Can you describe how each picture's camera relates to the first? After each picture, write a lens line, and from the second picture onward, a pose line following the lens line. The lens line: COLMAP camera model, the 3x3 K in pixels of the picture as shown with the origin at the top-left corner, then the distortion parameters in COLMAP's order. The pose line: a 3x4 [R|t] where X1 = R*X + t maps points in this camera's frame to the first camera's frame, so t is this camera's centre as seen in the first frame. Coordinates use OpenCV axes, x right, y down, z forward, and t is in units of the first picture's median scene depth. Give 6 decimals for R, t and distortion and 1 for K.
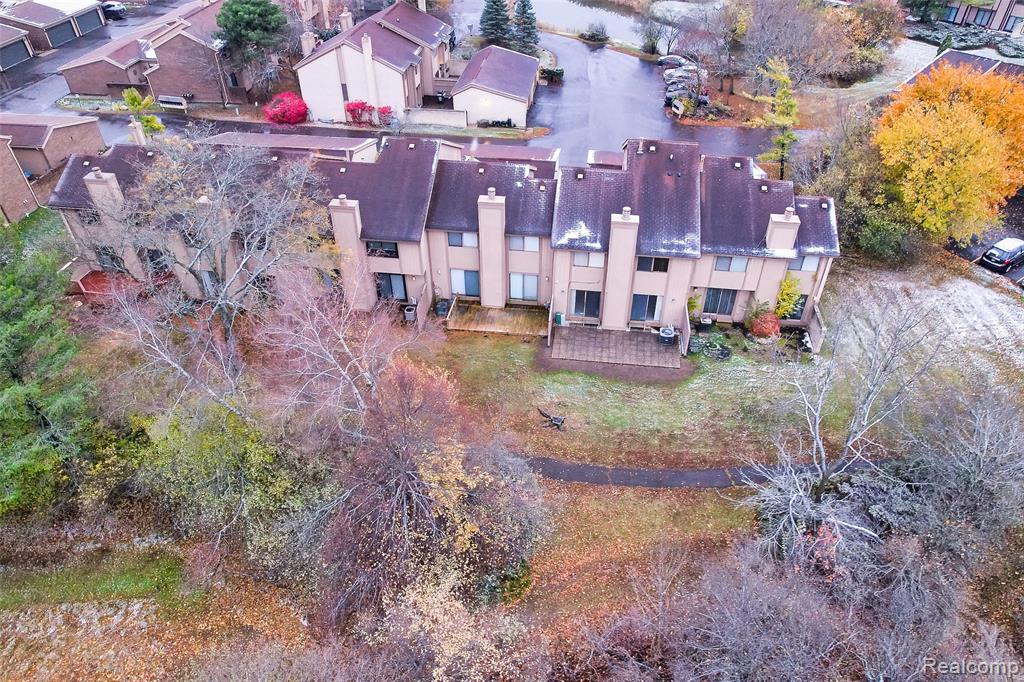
lens RADIAL K [[698.3, 0, 560.7], [0, 698.3, 339.1], [0, 0, 1]] dist [-0.050993, 0.003348]
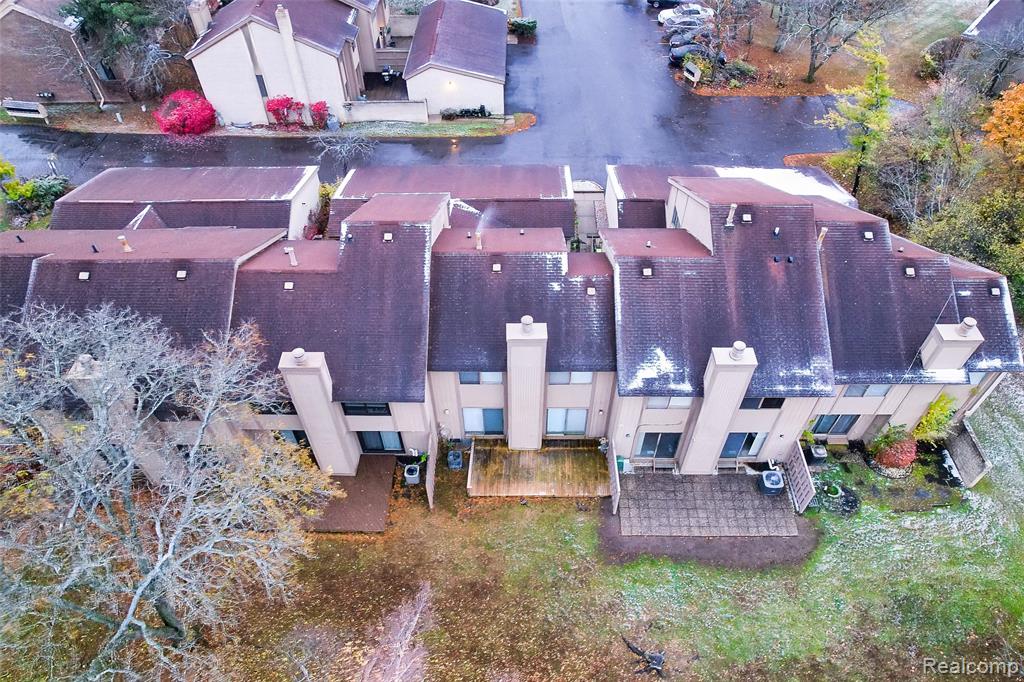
lens RADIAL K [[655.2, 0, 520.0], [0, 655.2, 340.6], [0, 0, 1]] dist [-0.077419, 0.069275]
pose [[0.996005, -0.080283, 0.039089, -0.123561], [0.071782, 0.980252, 0.184267, -0.290916], [-0.053111, -0.180725, 0.982099, 0.370976]]
